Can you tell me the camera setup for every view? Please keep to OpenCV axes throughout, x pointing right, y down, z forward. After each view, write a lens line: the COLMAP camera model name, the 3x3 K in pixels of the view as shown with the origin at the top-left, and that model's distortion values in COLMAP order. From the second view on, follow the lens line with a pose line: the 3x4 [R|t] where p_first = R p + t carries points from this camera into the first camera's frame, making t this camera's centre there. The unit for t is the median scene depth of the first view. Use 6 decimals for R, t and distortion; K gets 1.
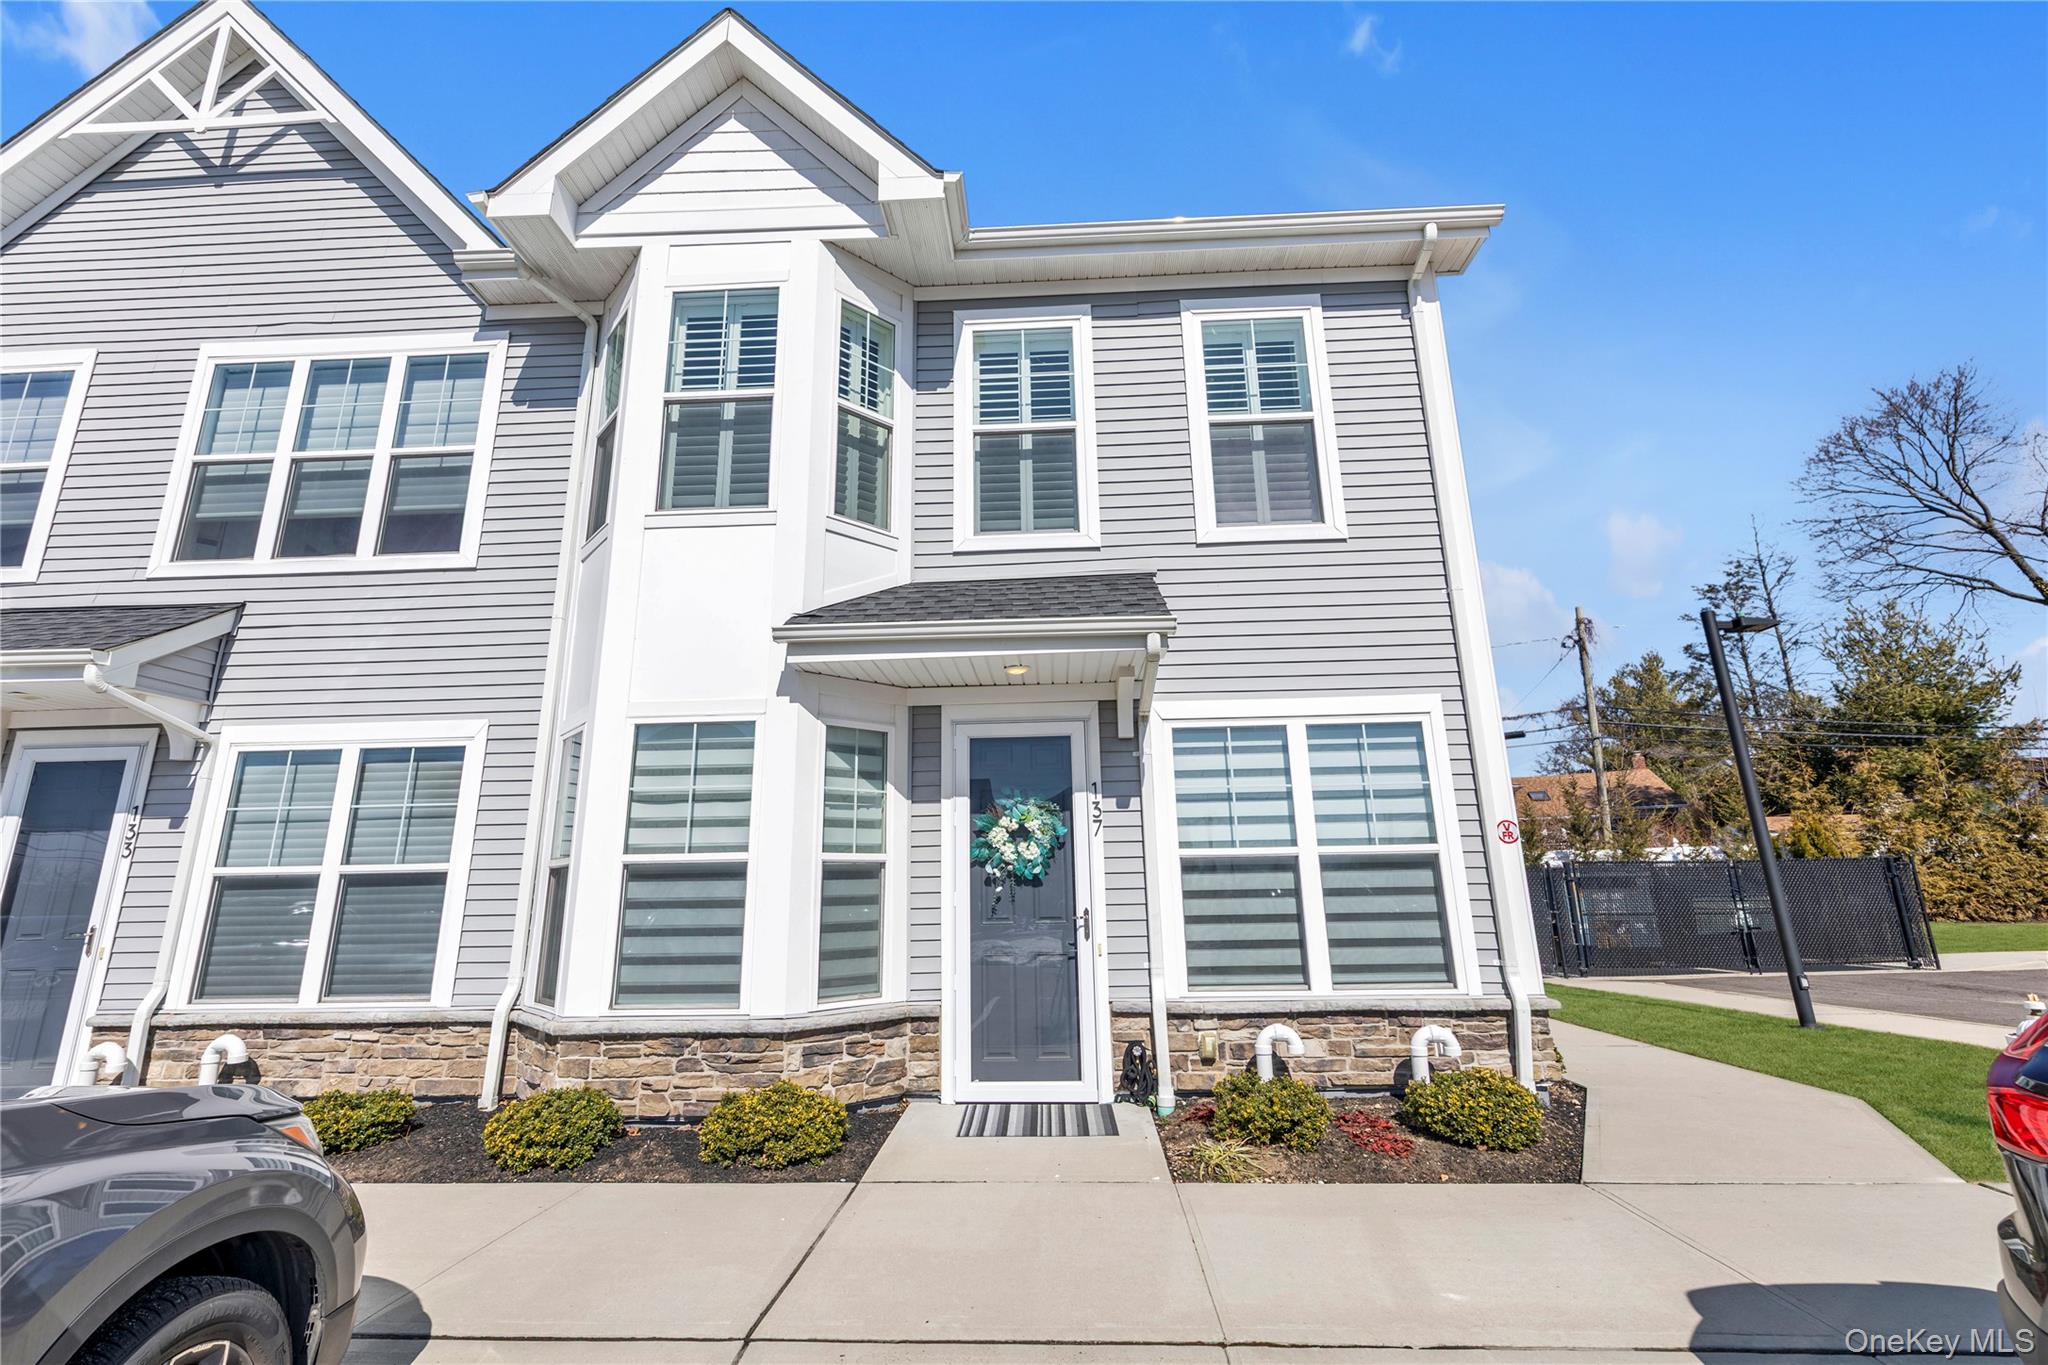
lens RADIAL K [[887.6, 0, 1025.6], [0, 887.6, 667.3], [0, 0, 1]] dist [0.010456, -0.000133]
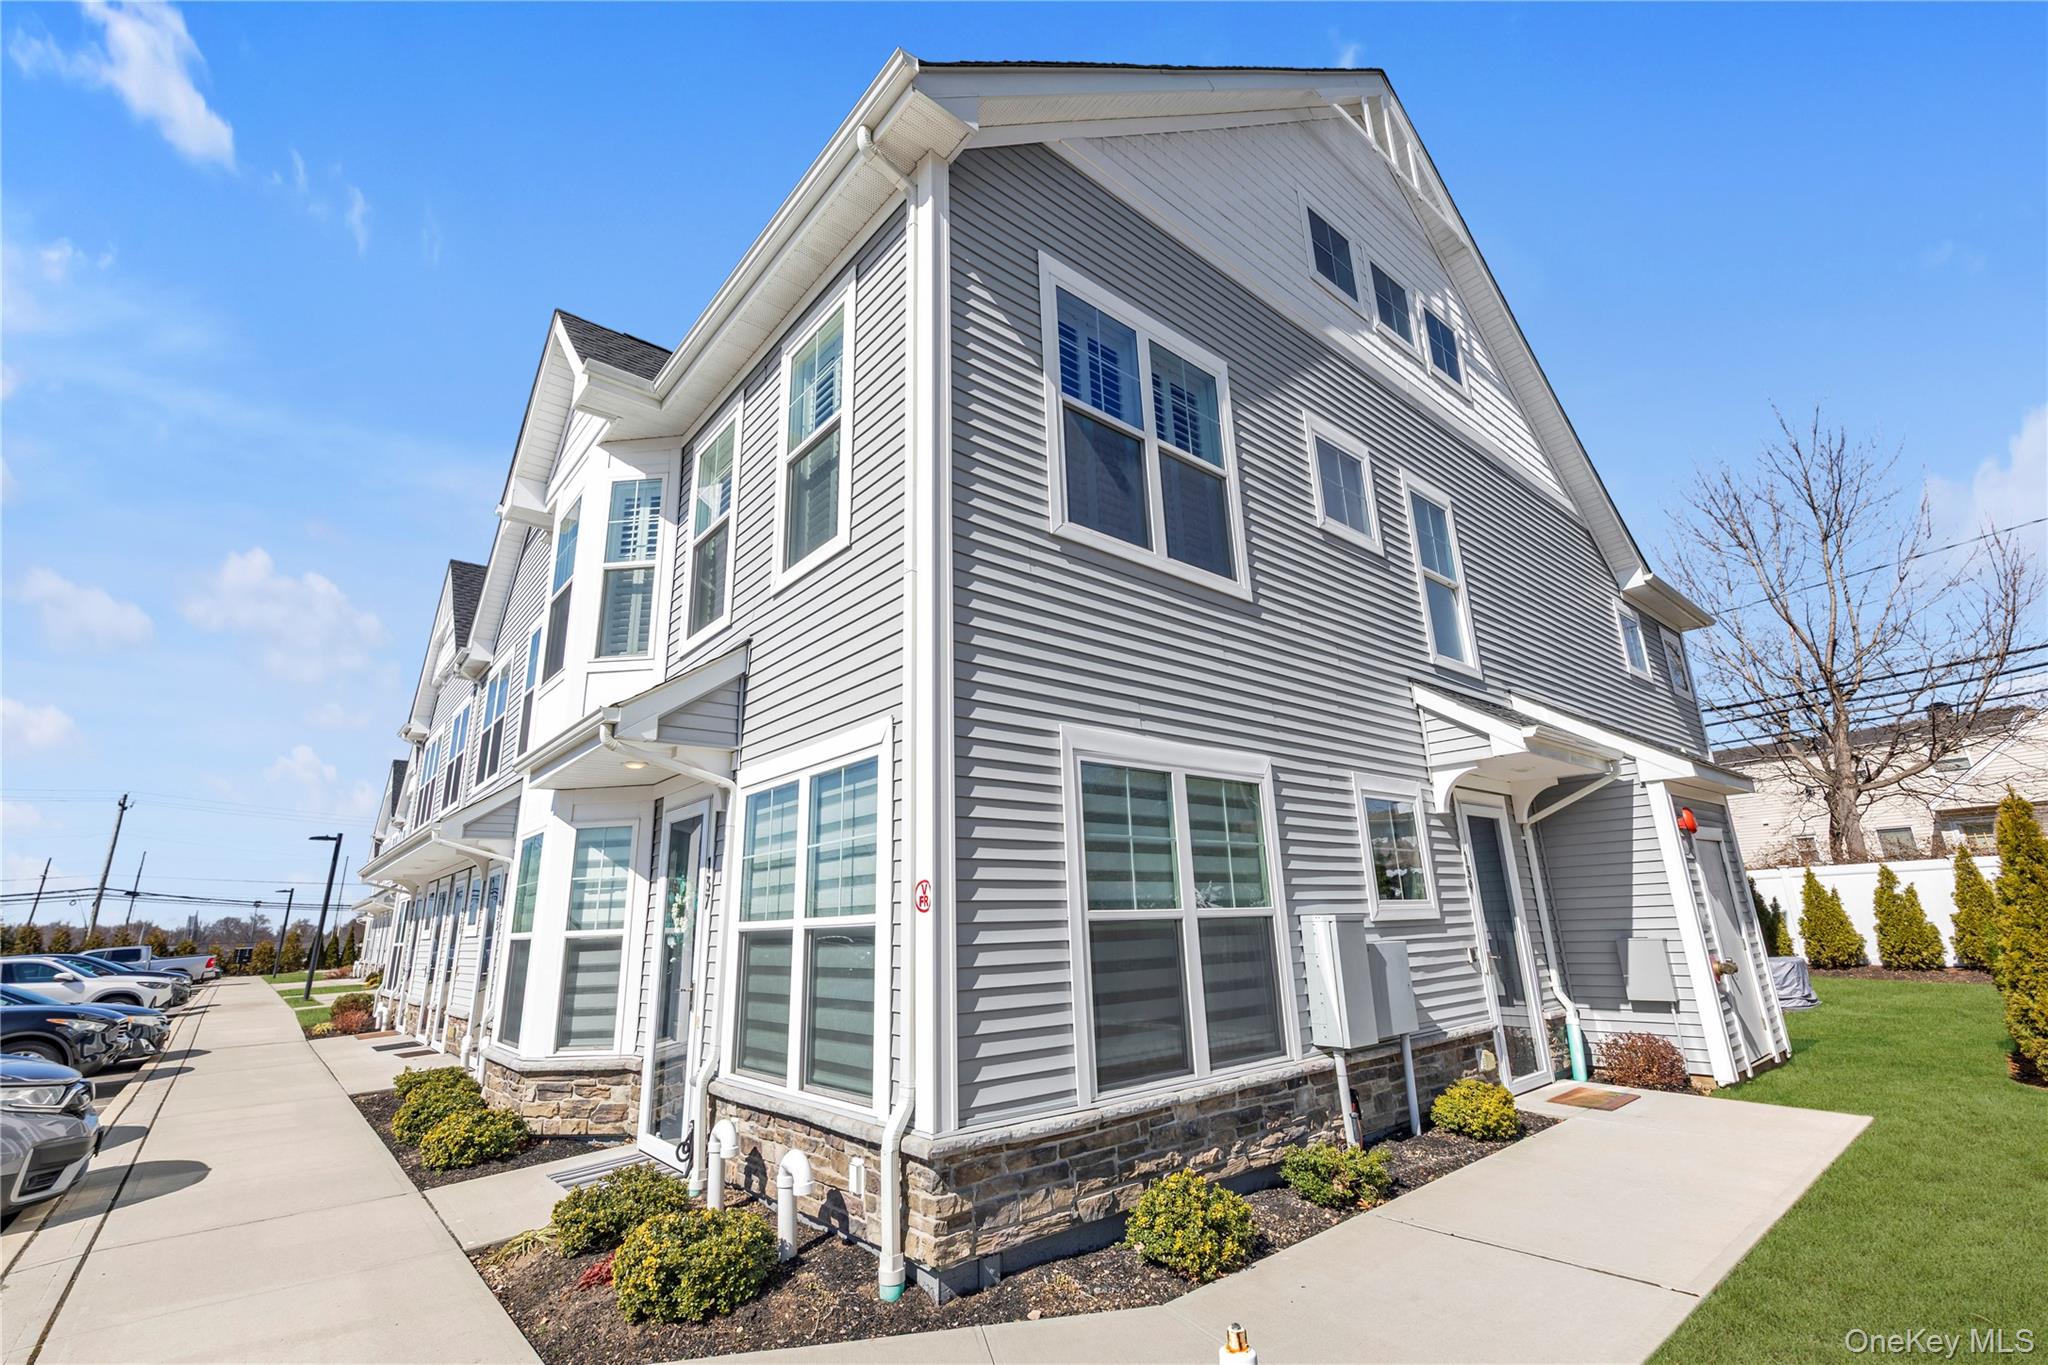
lens RADIAL K [[887.6, 0, 1023.7], [0, 887.6, 681.8], [0, 0, 1]] dist [0.010456, -0.000133]
pose [[0.685249, -0.195587, -0.701555, 1.166876], [0.185506, 0.978368, -0.091565, 0.098272], [0.704287, -0.067398, 0.706708, 0.576971]]
